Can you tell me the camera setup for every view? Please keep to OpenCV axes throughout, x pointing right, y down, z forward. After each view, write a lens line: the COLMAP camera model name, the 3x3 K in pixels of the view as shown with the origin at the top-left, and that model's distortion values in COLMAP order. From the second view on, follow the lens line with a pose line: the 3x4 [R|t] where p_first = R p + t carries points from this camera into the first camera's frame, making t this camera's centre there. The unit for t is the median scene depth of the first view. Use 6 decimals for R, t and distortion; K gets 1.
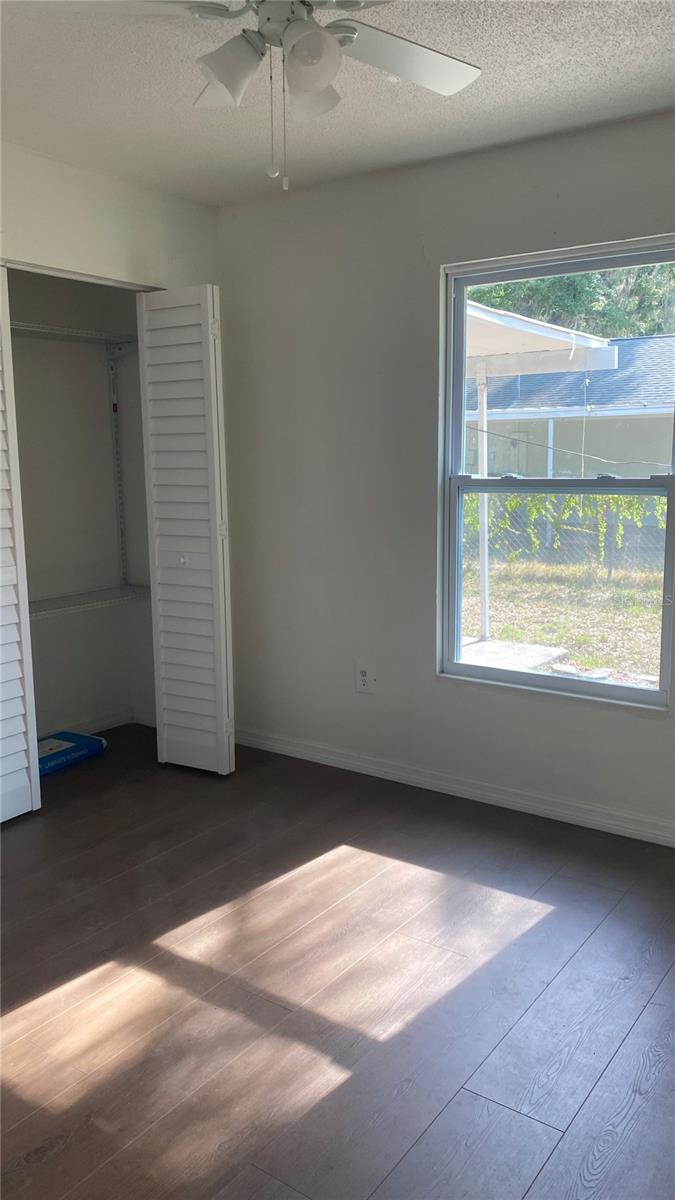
lens RADIAL K [[905.0, 0, 337.5], [0, 905.0, 600.0], [0, 0, 1]] dist [0.150610, -0.356298]
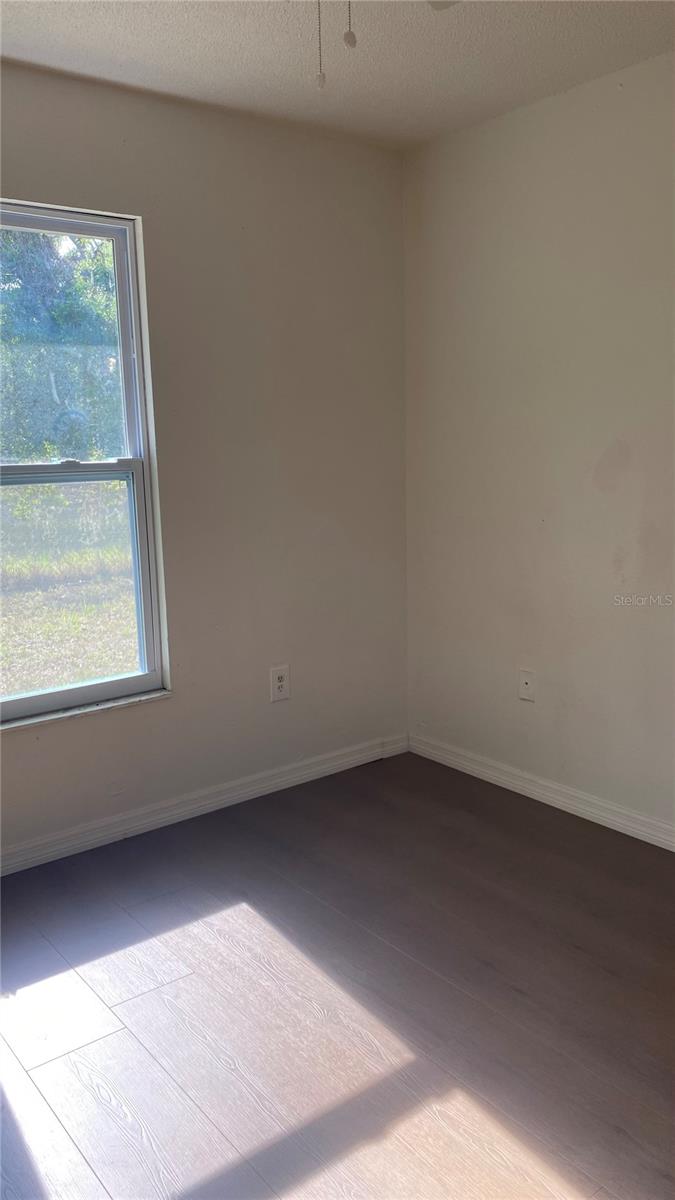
lens RADIAL K [[905.0, 0, 337.5], [0, 905.0, 600.0], [0, 0, 1]] dist [0.150610, -0.356298]
pose [[0.282867, -0.158436, 0.945983, -0.535012], [0.182596, 0.977121, 0.109051, -0.051960], [-0.941618, 0.141886, 0.305326, 0.496145]]
